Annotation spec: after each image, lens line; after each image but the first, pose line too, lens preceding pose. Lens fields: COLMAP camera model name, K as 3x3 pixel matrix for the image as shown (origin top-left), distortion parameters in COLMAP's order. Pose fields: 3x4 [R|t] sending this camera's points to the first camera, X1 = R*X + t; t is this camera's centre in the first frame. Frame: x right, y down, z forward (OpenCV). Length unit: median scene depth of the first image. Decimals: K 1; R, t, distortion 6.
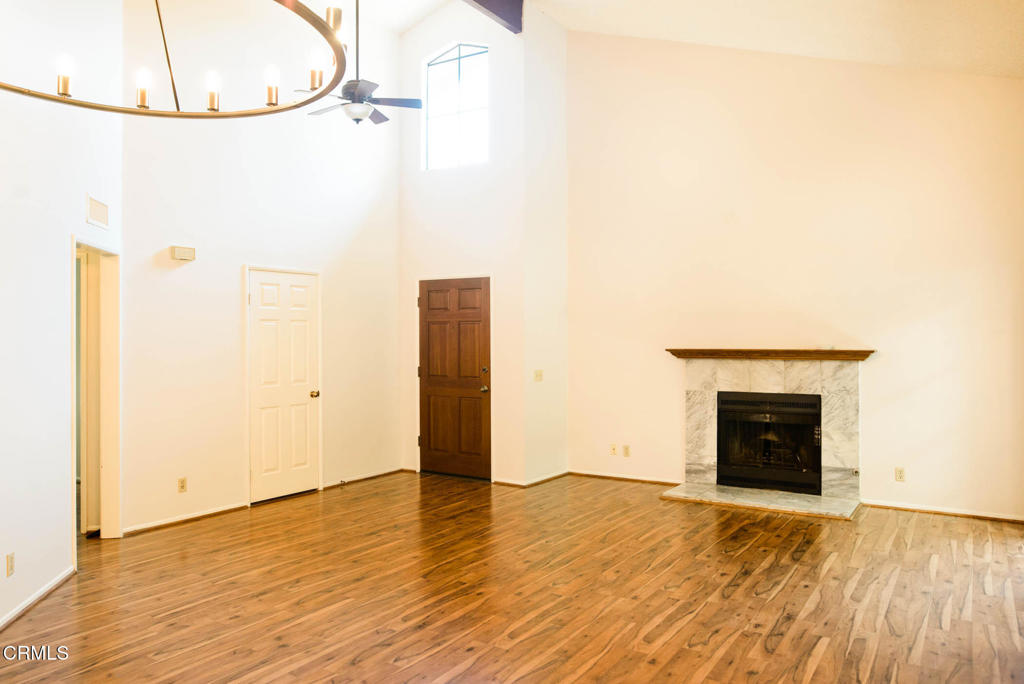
lens RADIAL K [[724.8, 0, 512.0], [0, 724.8, 342.0], [0, 0, 1]] dist [-0.026786, 0.007841]
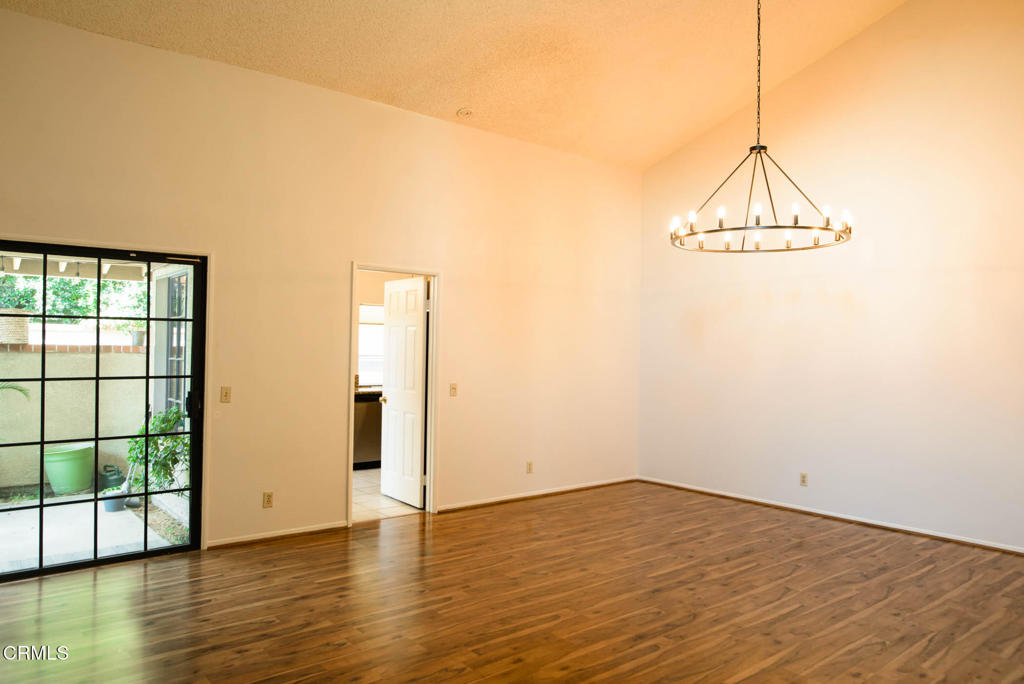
lens RADIAL K [[717.8, 0, 512.0], [0, 717.8, 342.0], [0, 0, 1]] dist [-0.042971, 0.000696]
pose [[-0.956404, -0.006946, 0.291965, -0.137634], [-0.009324, 0.999934, -0.006752, -0.003218], [-0.291899, -0.009180, -0.956405, 1.131496]]
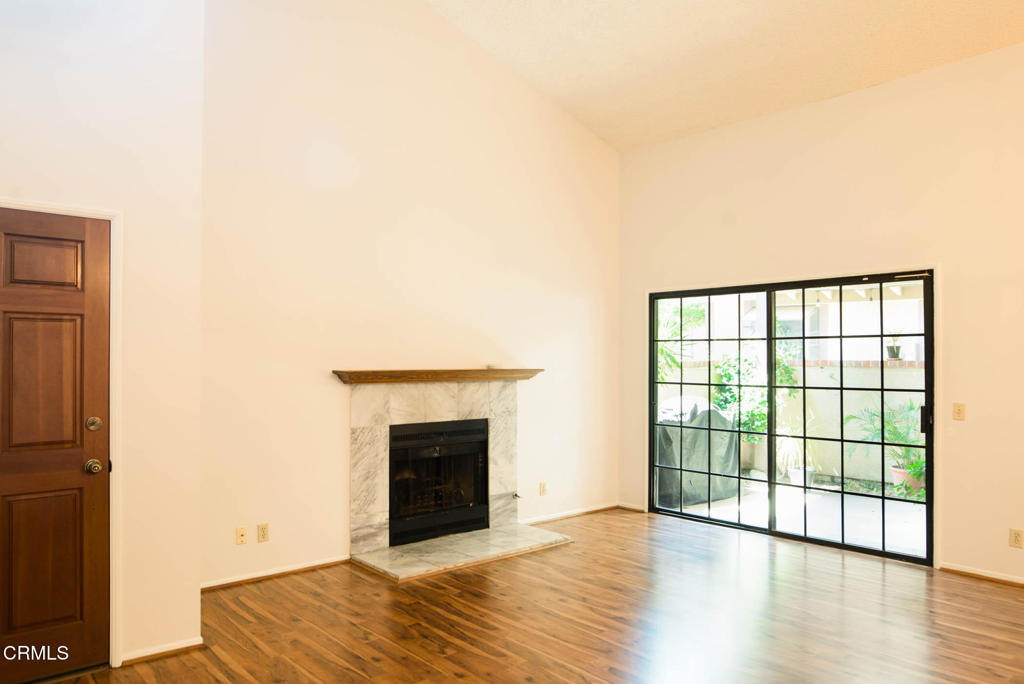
lens RADIAL K [[724.8, 0, 512.0], [0, 724.8, 342.0], [0, 0, 1]] dist [-0.026786, 0.007841]
pose [[0.278175, 0.022606, 0.960264, -0.453900], [0.000188, 0.999722, -0.023590, -0.002349], [-0.960531, 0.006743, 0.278093, 0.712770]]
